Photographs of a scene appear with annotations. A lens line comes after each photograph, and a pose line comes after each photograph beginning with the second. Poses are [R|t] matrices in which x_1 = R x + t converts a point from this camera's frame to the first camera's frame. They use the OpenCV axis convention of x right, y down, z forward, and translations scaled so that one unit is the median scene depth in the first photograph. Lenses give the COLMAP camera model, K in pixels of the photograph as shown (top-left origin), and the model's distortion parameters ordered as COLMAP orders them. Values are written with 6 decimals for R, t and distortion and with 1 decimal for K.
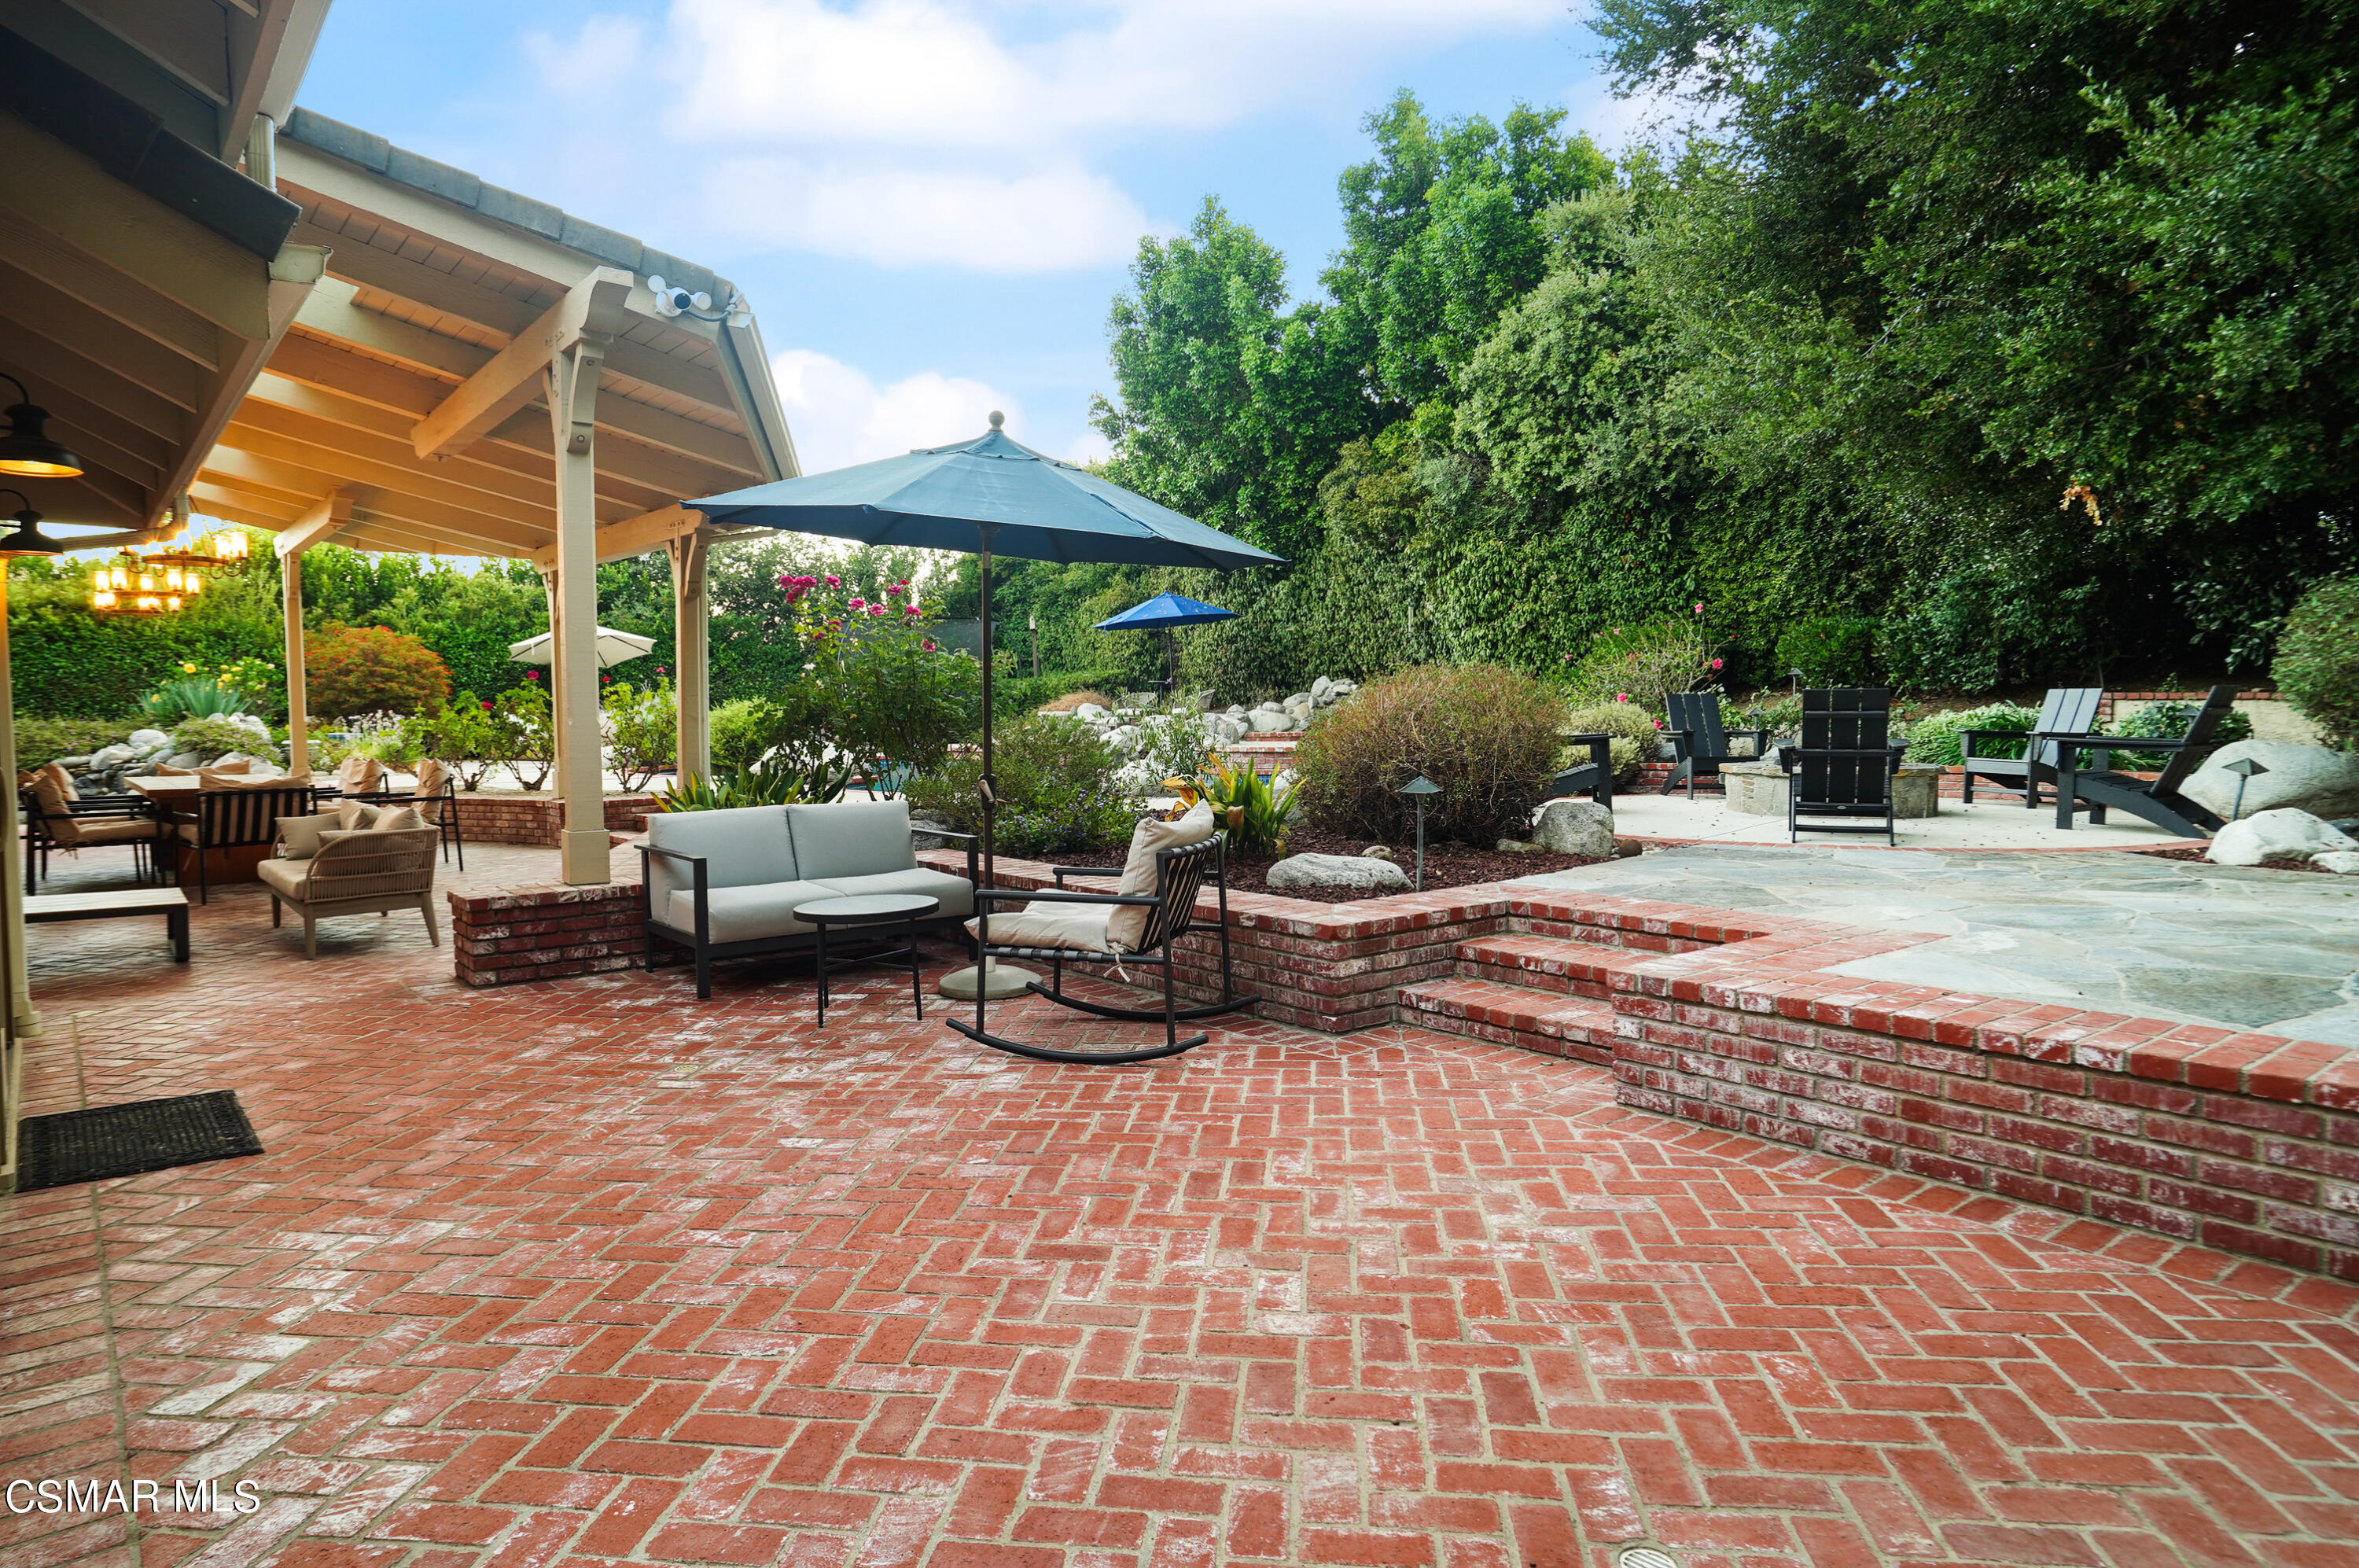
lens RADIAL K [[1413.5, 0, 1179.5], [0, 1413.5, 784.0], [0, 0, 1]] dist [-0.072624, 0.064113]
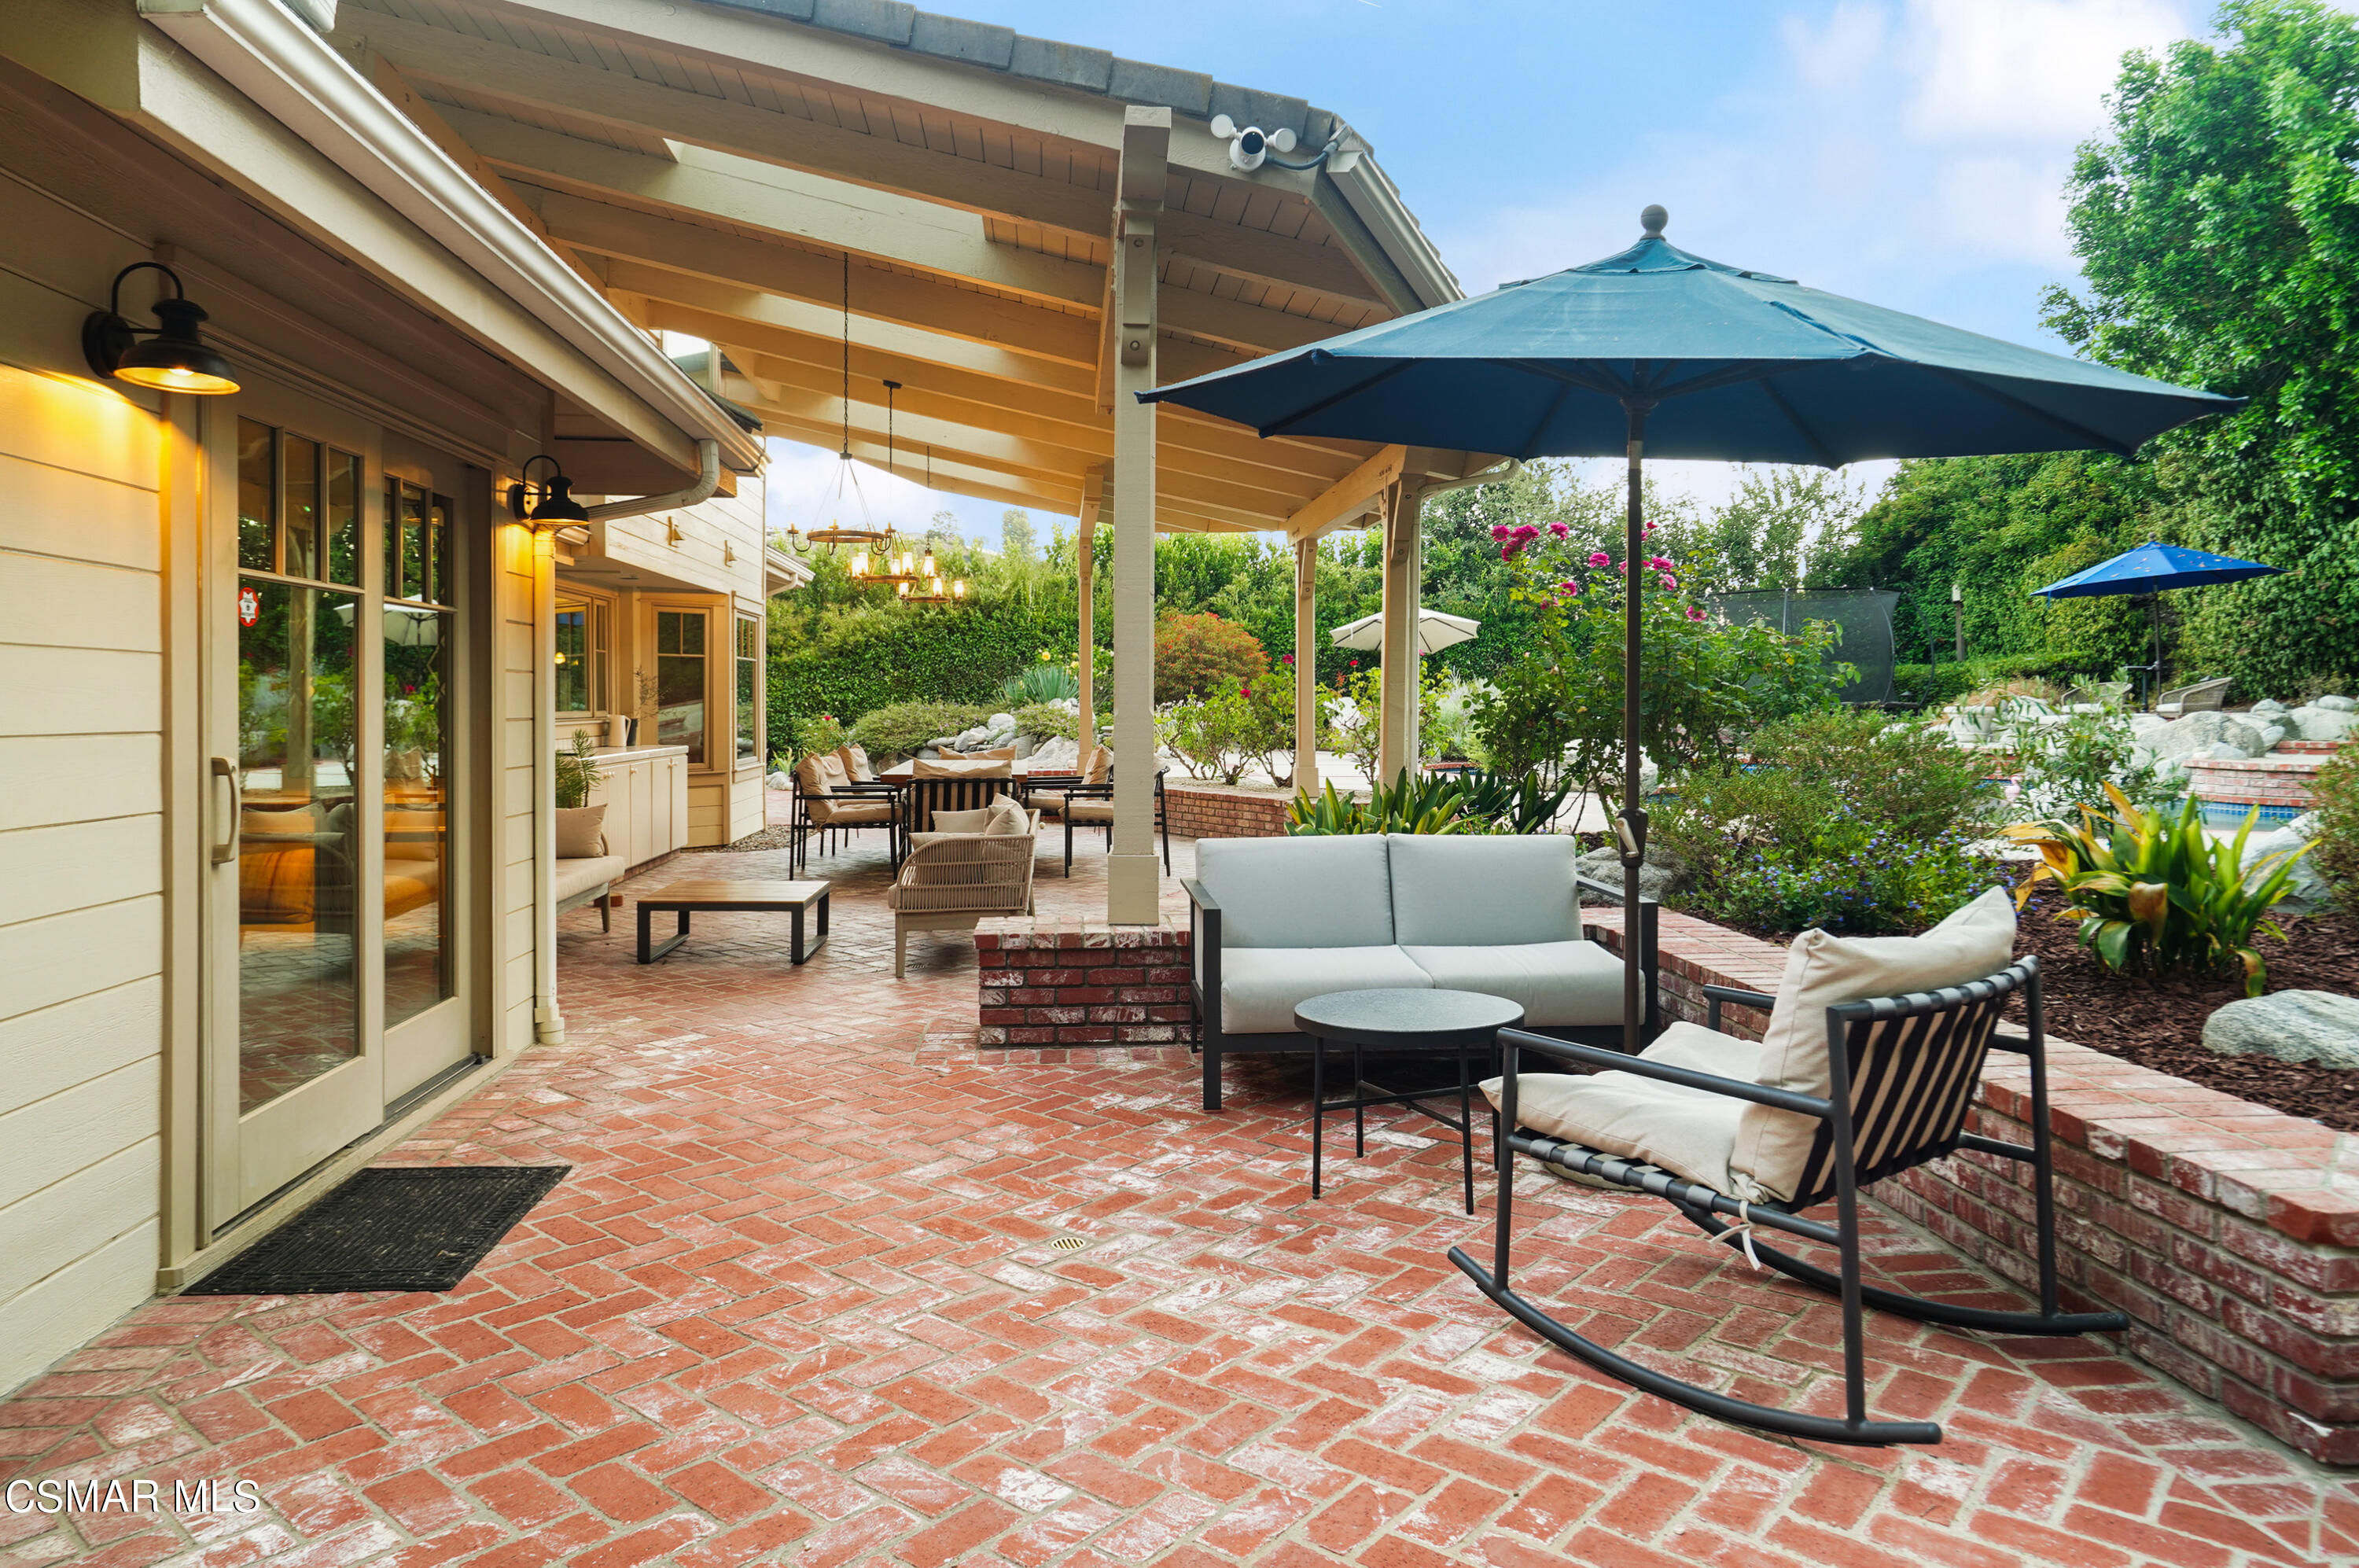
lens RADIAL K [[1504.2, 0, 1176.2], [0, 1504.2, 723.9], [0, 0, 1]] dist [-0.021628, 0.036002]
pose [[0.821805, 0.016945, -0.569517, 0.023599], [-0.038226, 0.998945, -0.025438, -0.006645], [0.568486, 0.042676, 0.821586, 0.120587]]
